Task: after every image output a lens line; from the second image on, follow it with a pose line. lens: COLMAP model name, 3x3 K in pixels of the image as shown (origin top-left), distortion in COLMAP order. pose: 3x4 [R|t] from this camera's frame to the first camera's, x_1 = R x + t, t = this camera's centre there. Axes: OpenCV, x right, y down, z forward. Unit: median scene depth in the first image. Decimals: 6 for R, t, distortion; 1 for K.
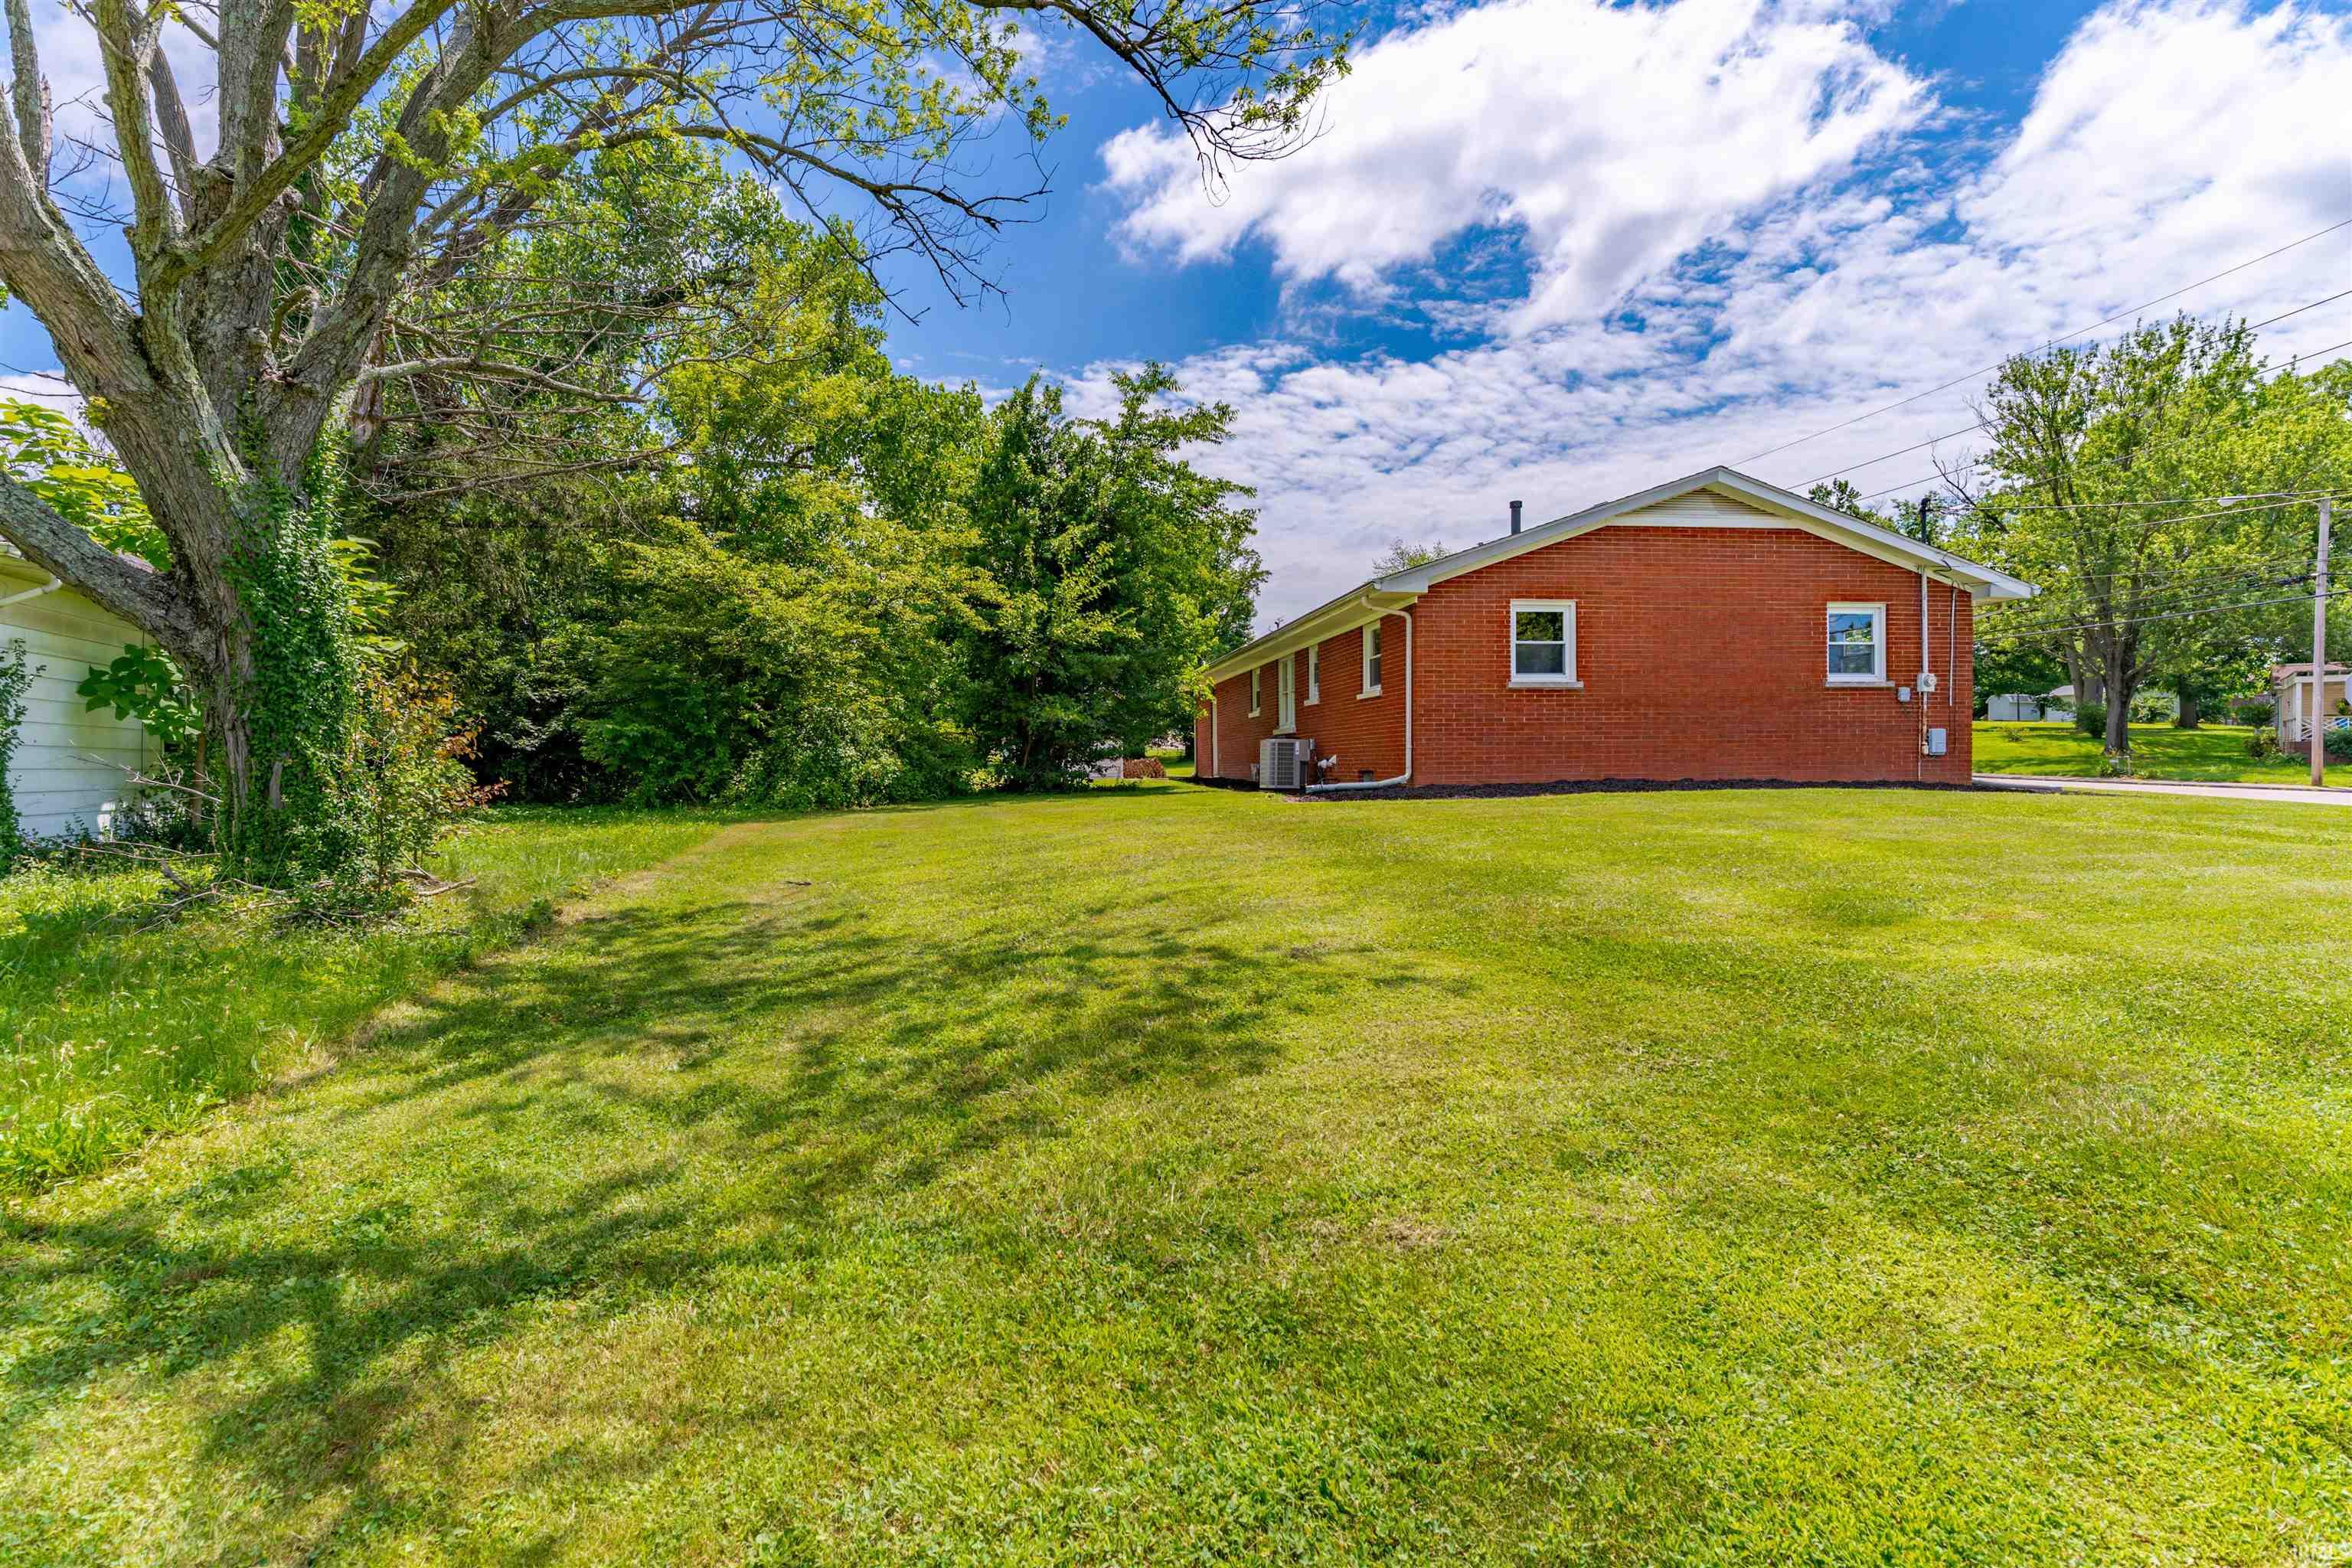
lens RADIAL K [[1142.7, 0, 1176.0], [0, 1142.7, 784.0], [0, 0, 1]] dist [0.000438, 0.000050]
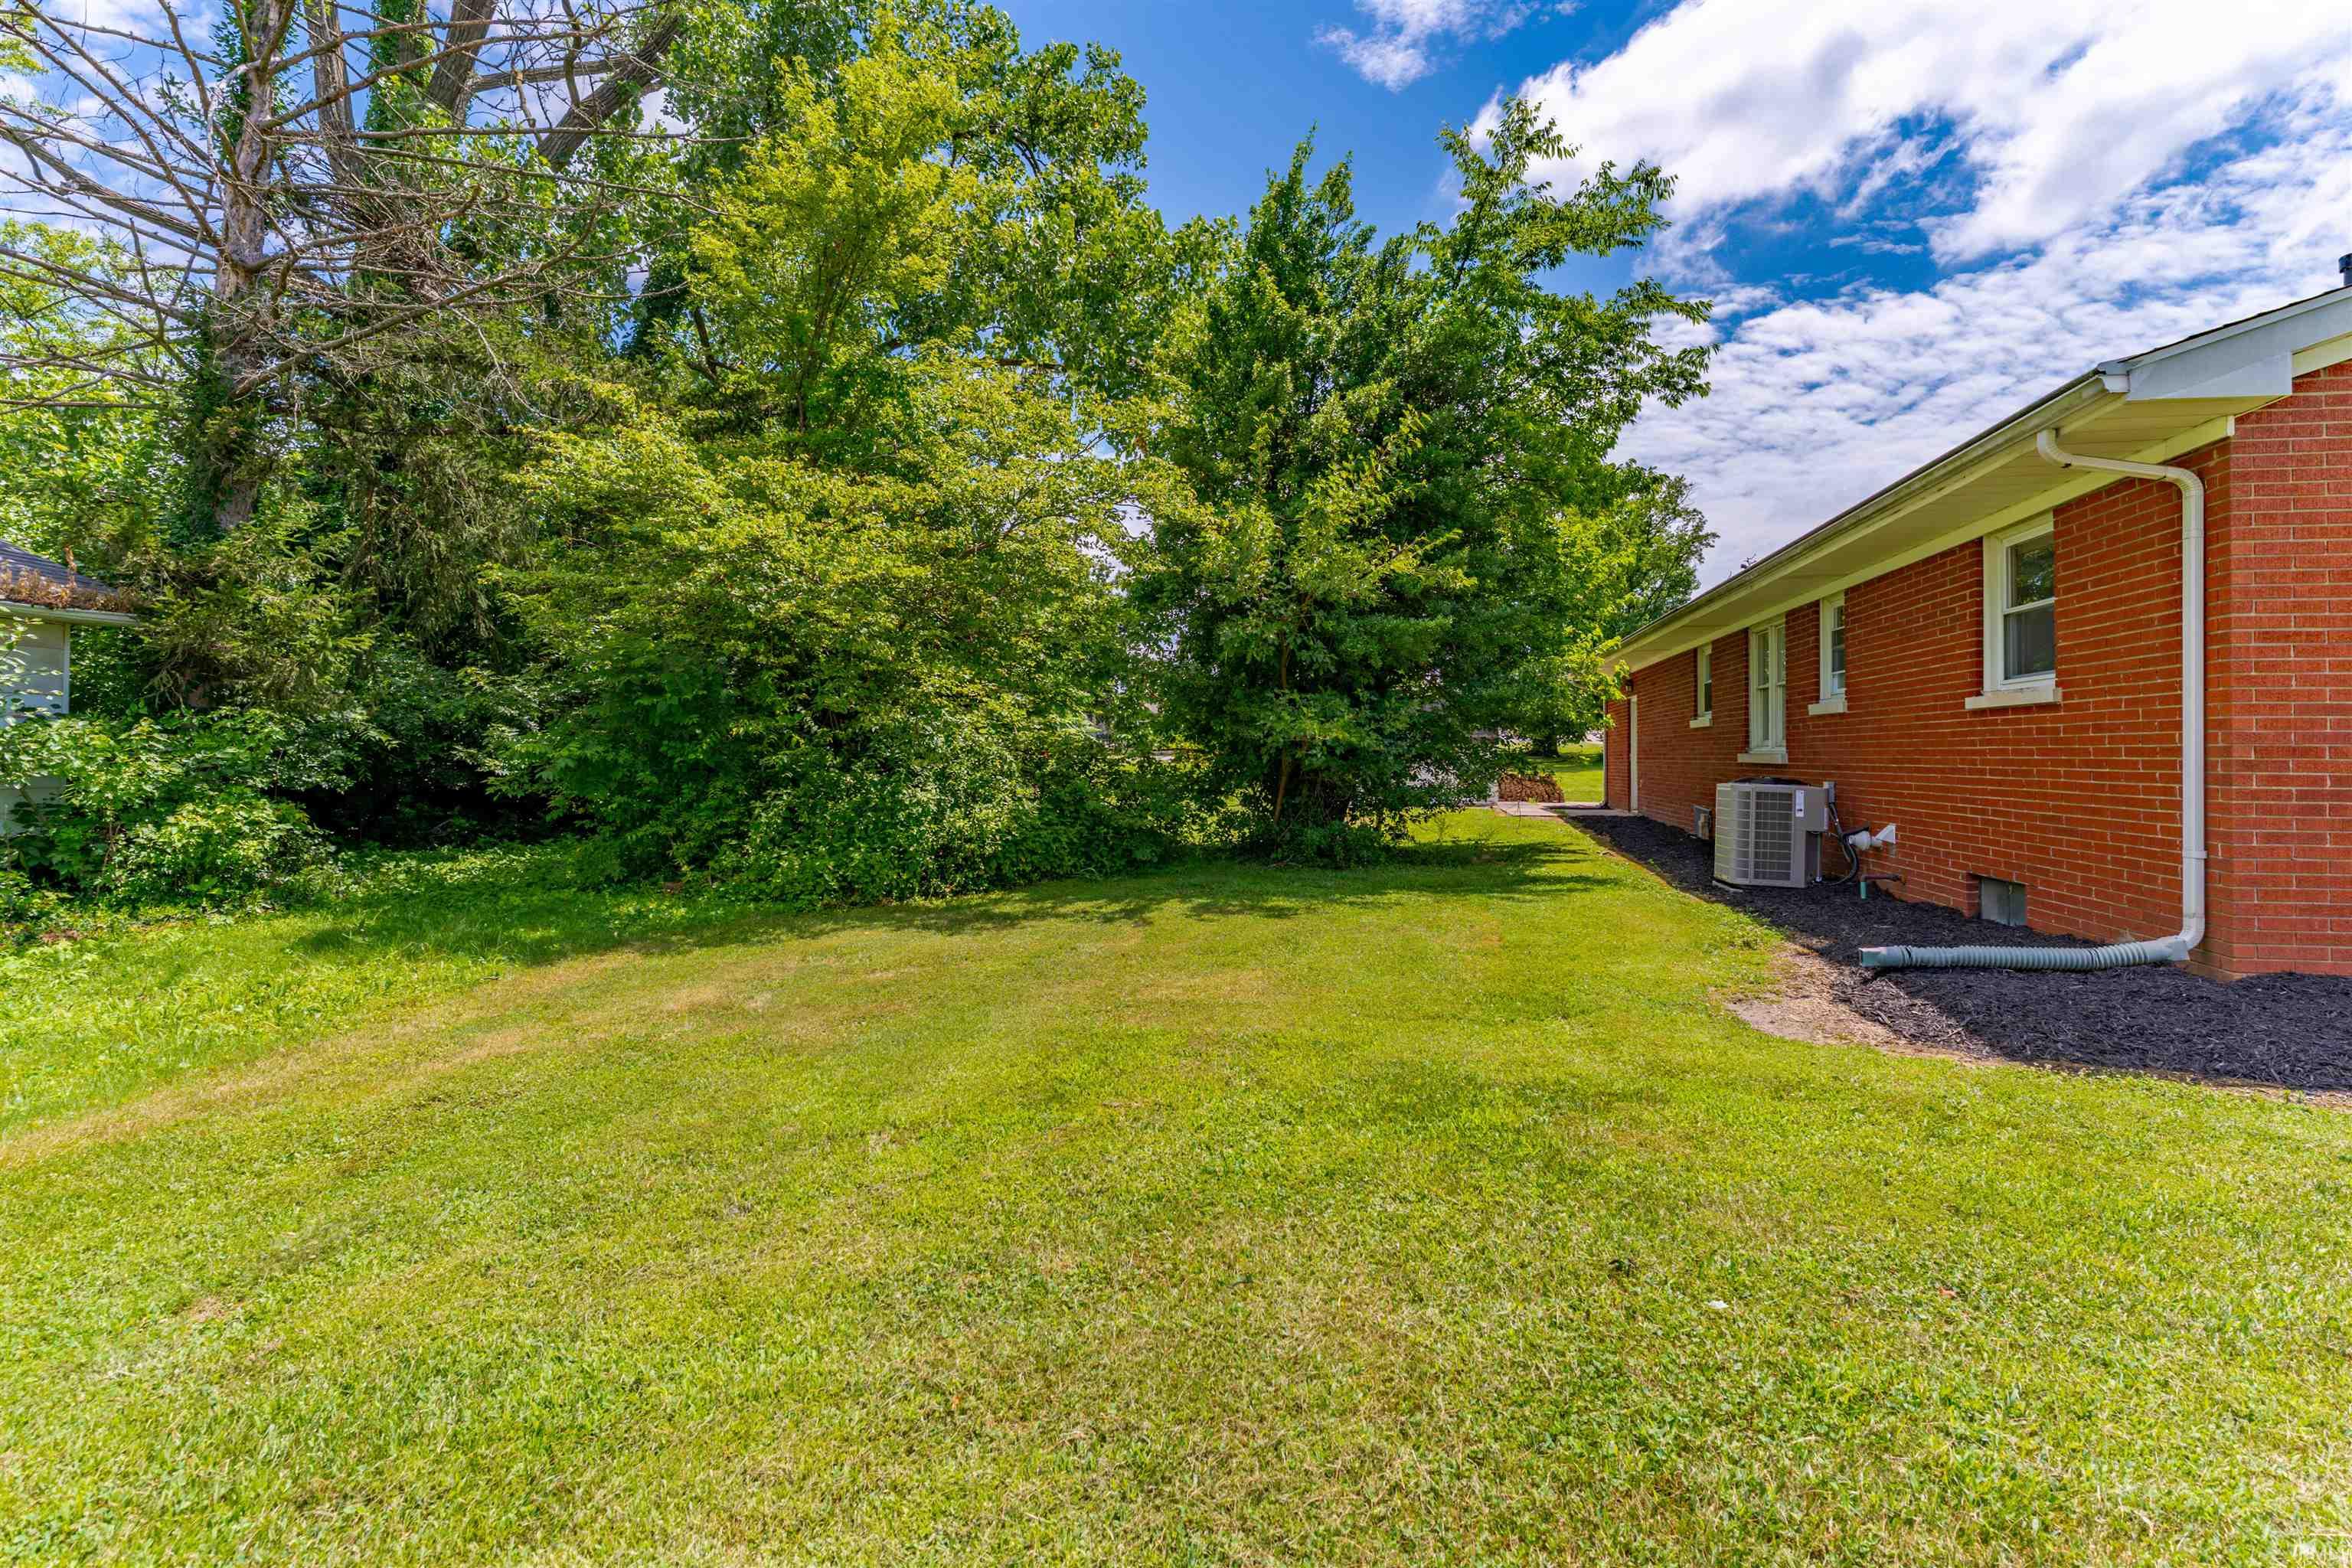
lens RADIAL K [[1197.1, 0, 1182.3], [0, 1197.1, 752.7], [0, 0, 1]] dist [0.003267, 0.000358]
pose [[0.943921, 0.019108, -0.329617, 0.025961], [-0.025385, 0.999569, -0.014750, -0.038615], [0.329193, 0.022290, 0.943999, 0.429364]]
